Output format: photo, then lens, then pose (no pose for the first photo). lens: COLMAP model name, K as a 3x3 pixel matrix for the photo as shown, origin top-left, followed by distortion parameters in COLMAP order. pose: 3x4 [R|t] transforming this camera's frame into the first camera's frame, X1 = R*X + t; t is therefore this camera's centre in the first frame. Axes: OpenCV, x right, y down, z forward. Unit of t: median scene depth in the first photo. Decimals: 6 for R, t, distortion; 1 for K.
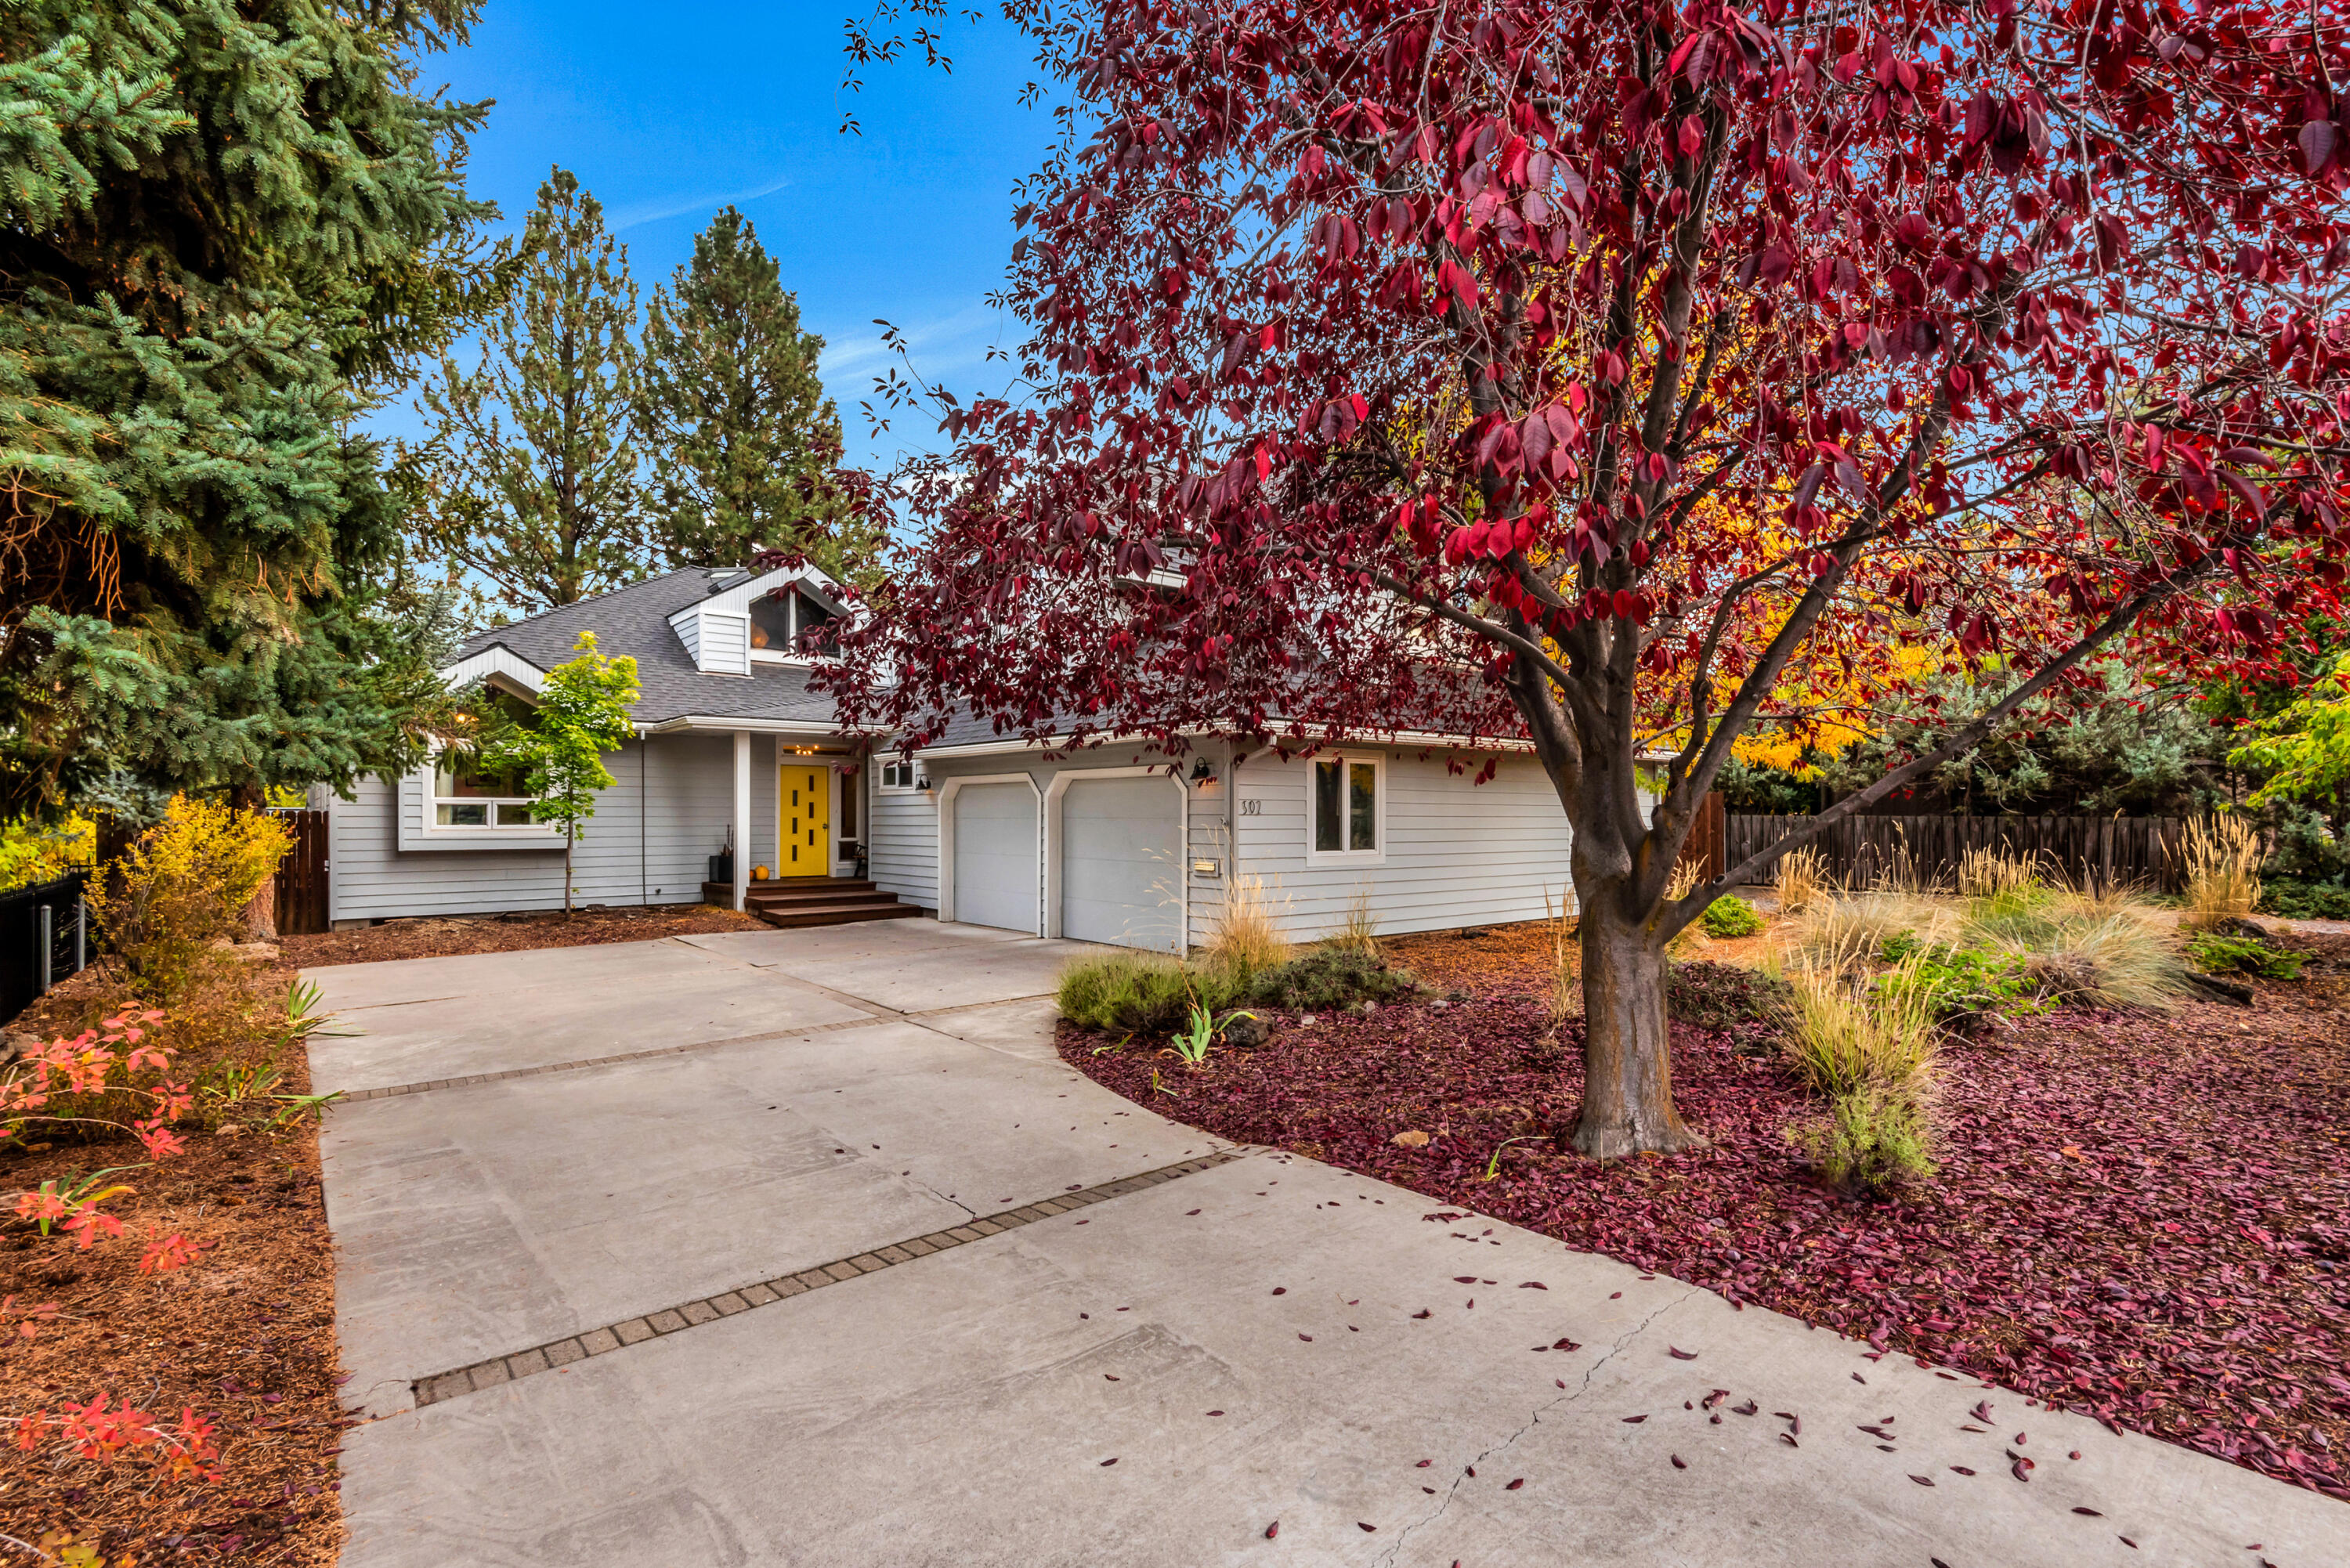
lens RADIAL K [[1099.4, 0, 1176.5], [0, 1099.4, 803.3], [0, 0, 1]] dist [0.001266, -0.000262]
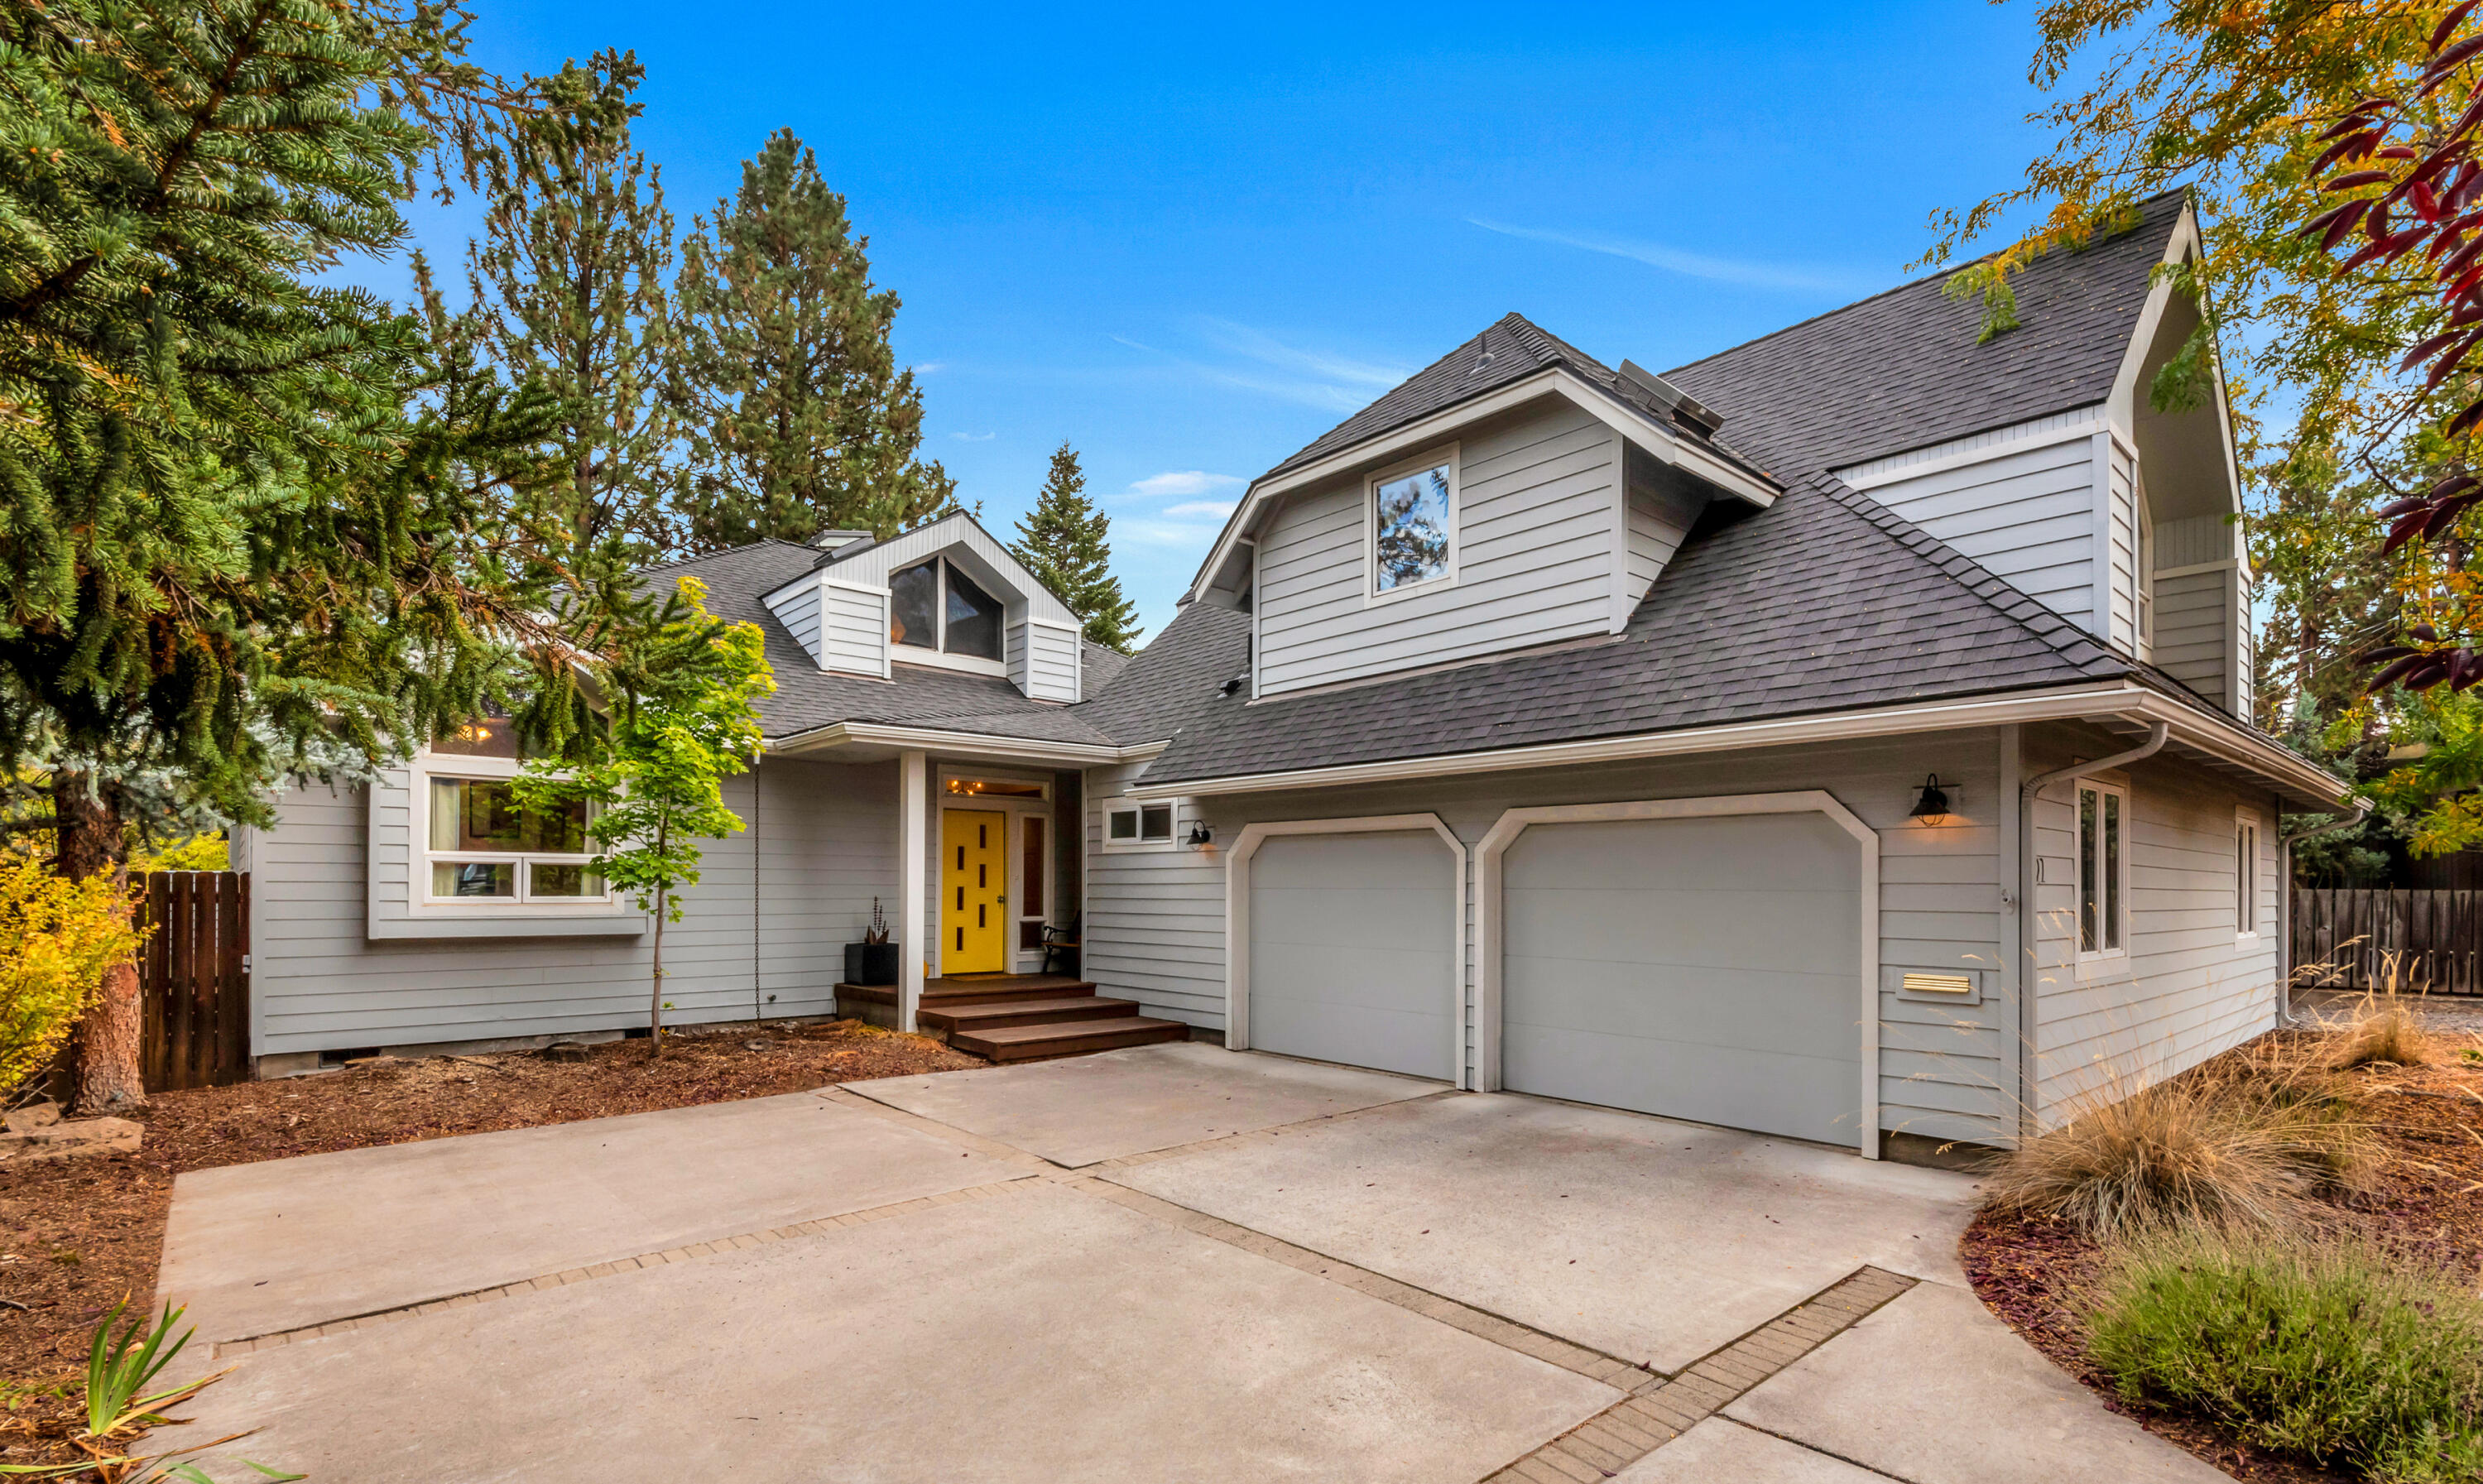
lens RADIAL K [[1139.7, 0, 1210.9], [0, 1139.7, 867.6], [0, 0, 1]] dist [0.001047, -0.000050]
pose [[0.999597, 0.004398, 0.028054, -0.234347], [-0.004254, 0.999977, -0.005214, 0.004728], [-0.028076, 0.005093, 0.999593, 0.321716]]
